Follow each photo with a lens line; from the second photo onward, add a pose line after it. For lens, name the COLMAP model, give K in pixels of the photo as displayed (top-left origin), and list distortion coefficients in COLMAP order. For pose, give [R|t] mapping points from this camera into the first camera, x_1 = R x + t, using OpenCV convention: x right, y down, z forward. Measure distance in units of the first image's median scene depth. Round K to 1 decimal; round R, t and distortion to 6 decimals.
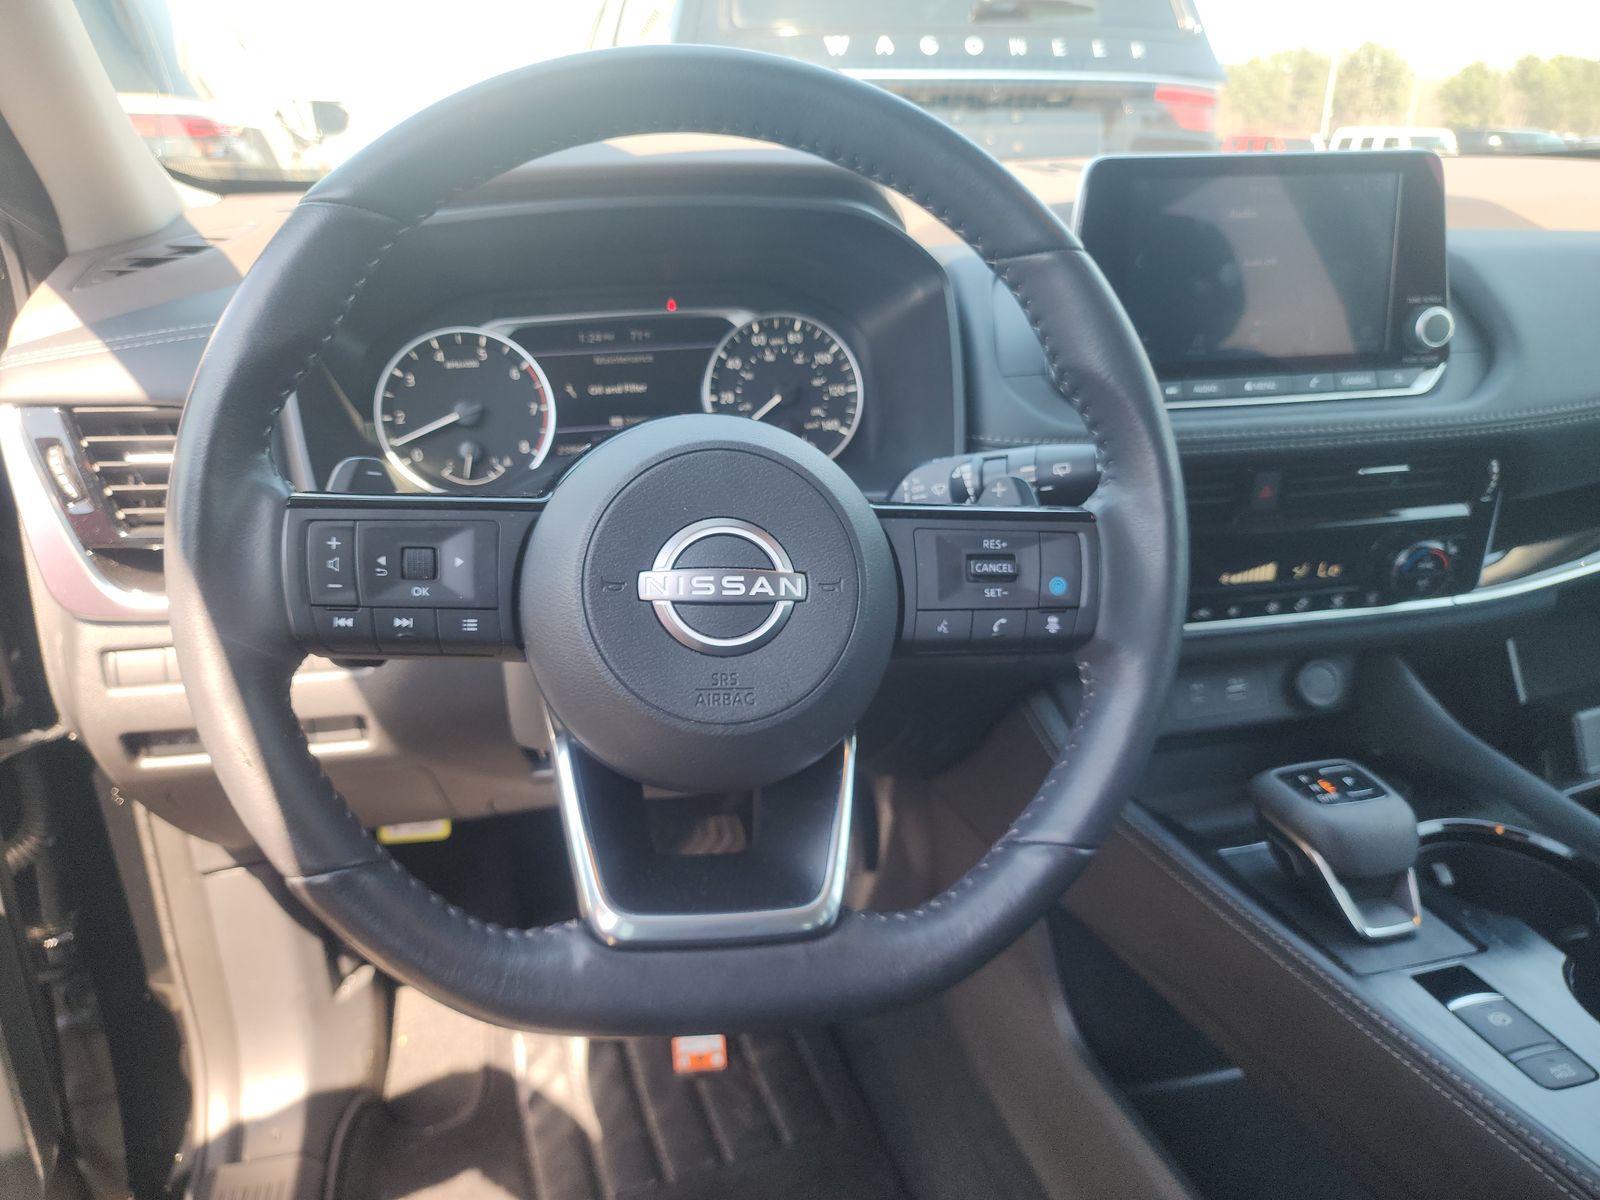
lens RADIAL K [[1055.5, 0, 800.0], [0, 1055.5, 600.0], [0, 0, 1]] dist [0.023620, -0.047803]
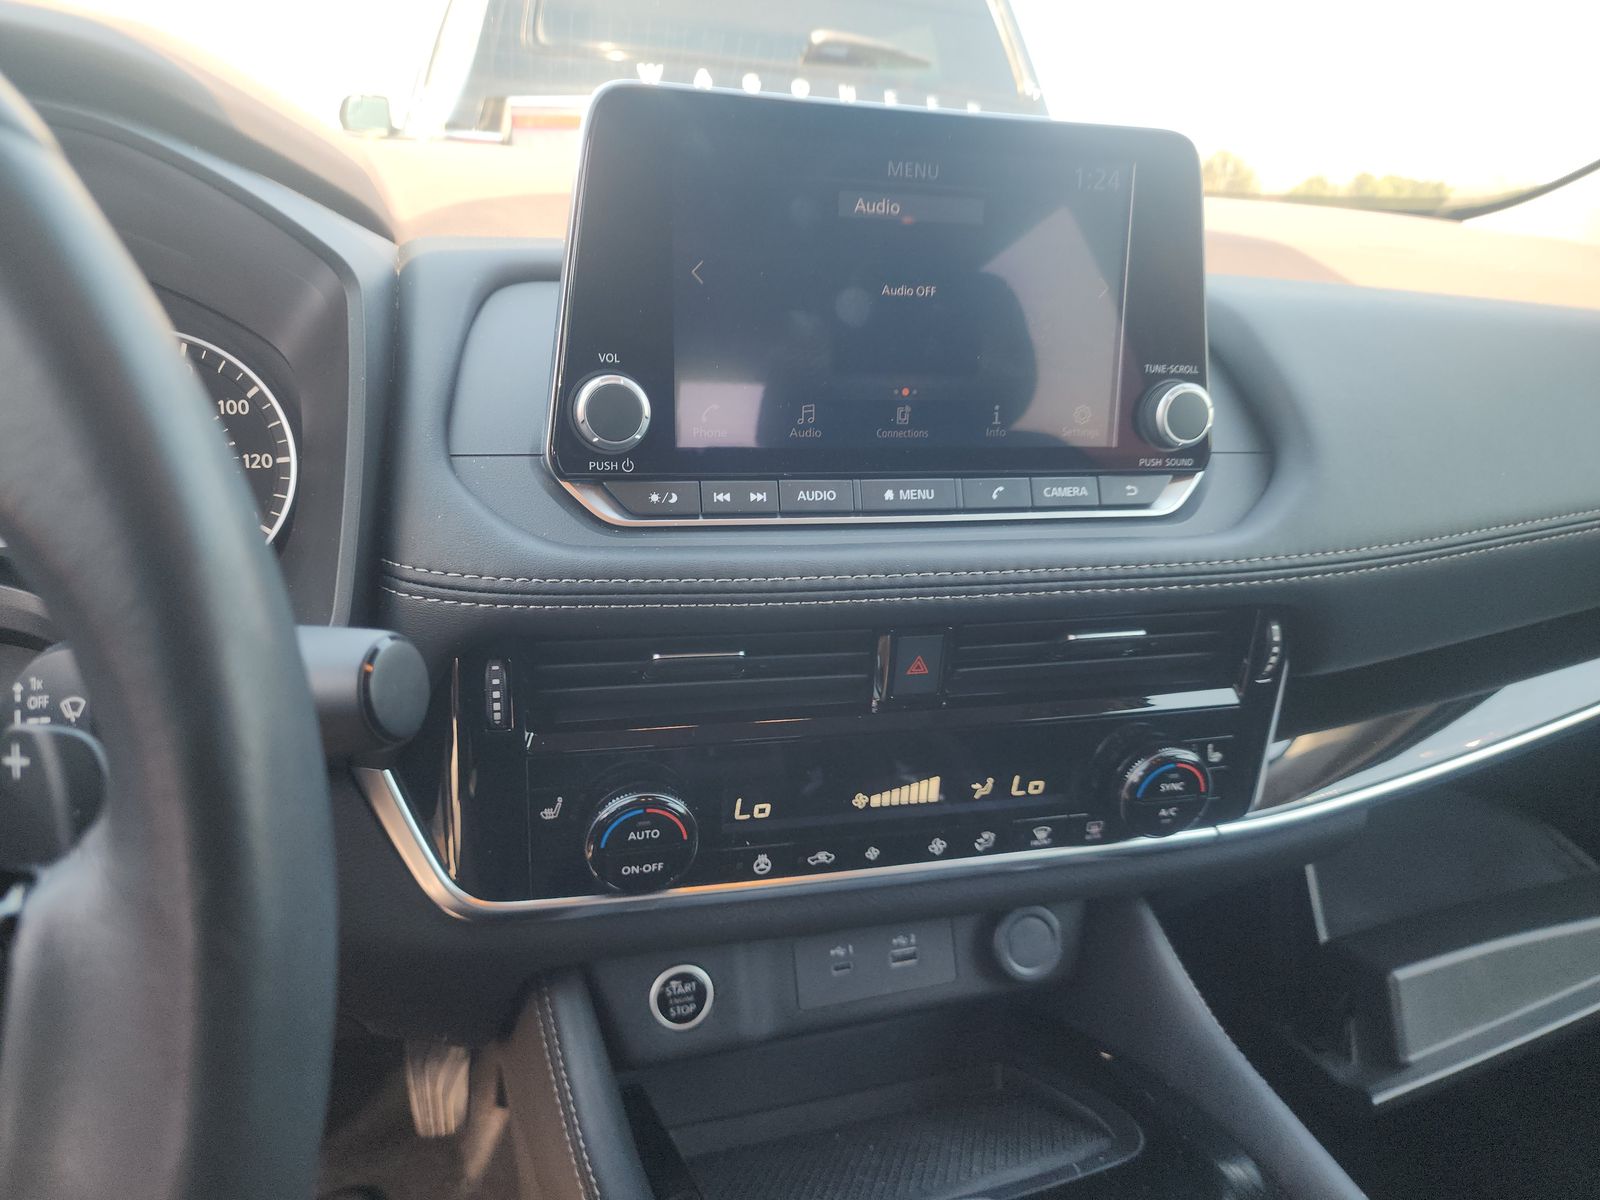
lens RADIAL K [[1061.8, 0, 800.0], [0, 1061.8, 600.0], [0, 0, 1]] dist [-0.020340, -0.003070]
pose [[0.992436, 0.036682, 0.117151, 0.289497], [-0.030956, 0.998253, -0.050324, -0.103560], [-0.118792, 0.046317, 0.991838, 0.389283]]
